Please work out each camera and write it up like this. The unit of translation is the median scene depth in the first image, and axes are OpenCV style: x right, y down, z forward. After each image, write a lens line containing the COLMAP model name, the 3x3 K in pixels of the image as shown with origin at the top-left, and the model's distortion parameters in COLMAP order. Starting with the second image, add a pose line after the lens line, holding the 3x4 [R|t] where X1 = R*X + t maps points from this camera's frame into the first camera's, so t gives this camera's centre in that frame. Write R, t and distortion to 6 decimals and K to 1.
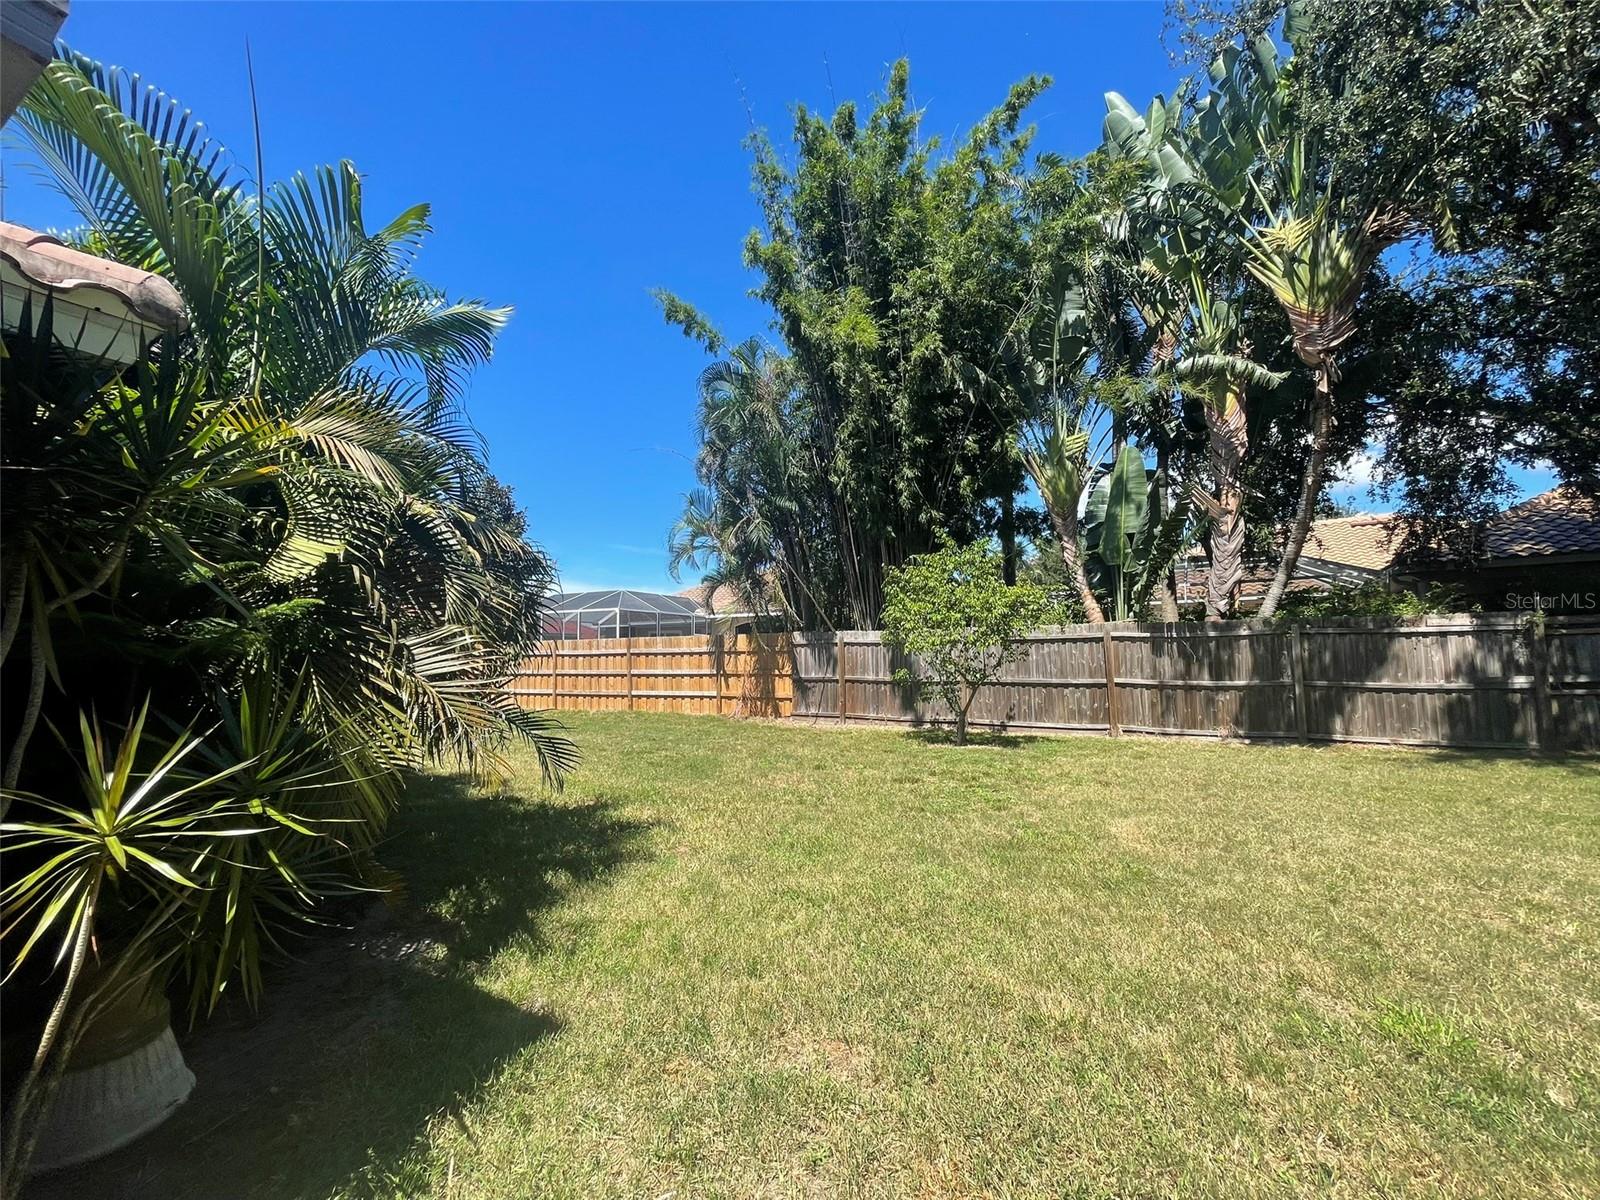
lens RADIAL K [[639.5, 0, 804.4], [0, 639.5, 595.5], [0, 0, 1]] dist [-0.001735, 0.000114]
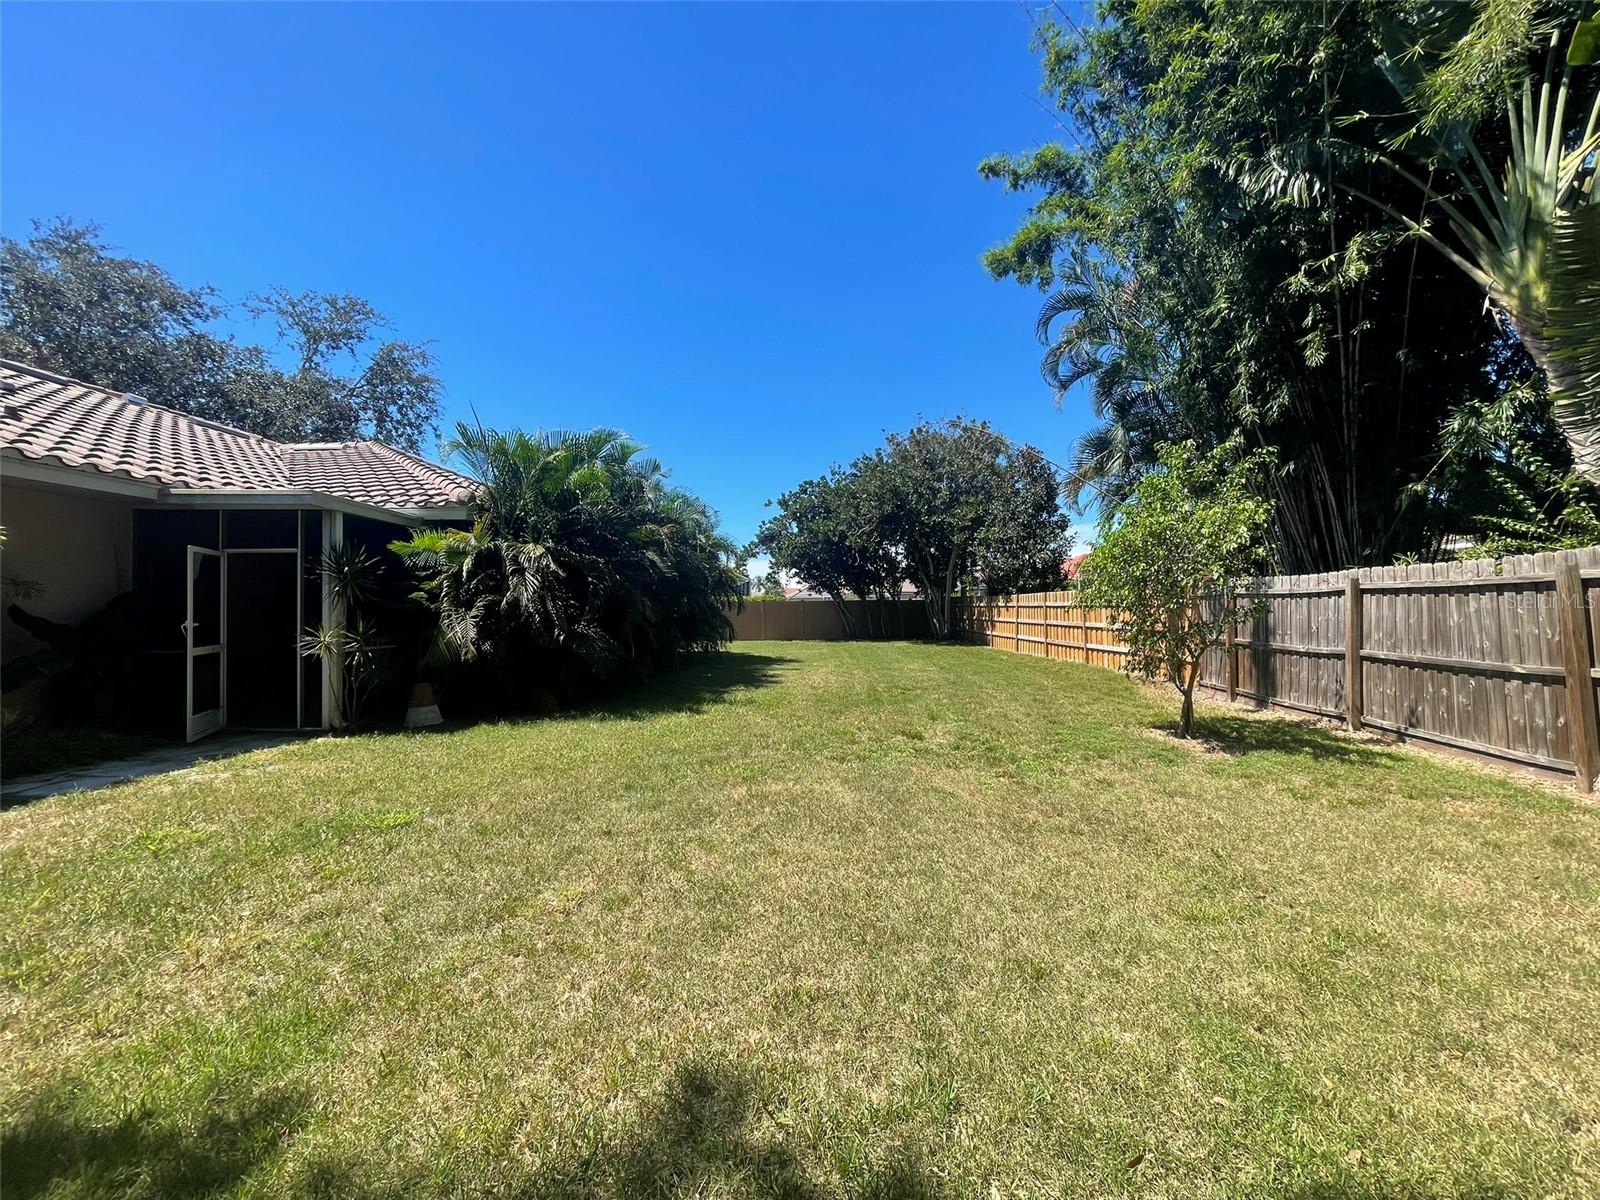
lens RADIAL K [[639.5, 0, 801.0], [0, 639.5, 600.0], [0, 0, 1]] dist [-0.001735, 0.000114]
pose [[0.411900, 0.000099, -0.911229, 0.629066], [0.076550, 0.996461, 0.034711, 0.019431], [0.908008, -0.084052, 0.410435, 0.278414]]
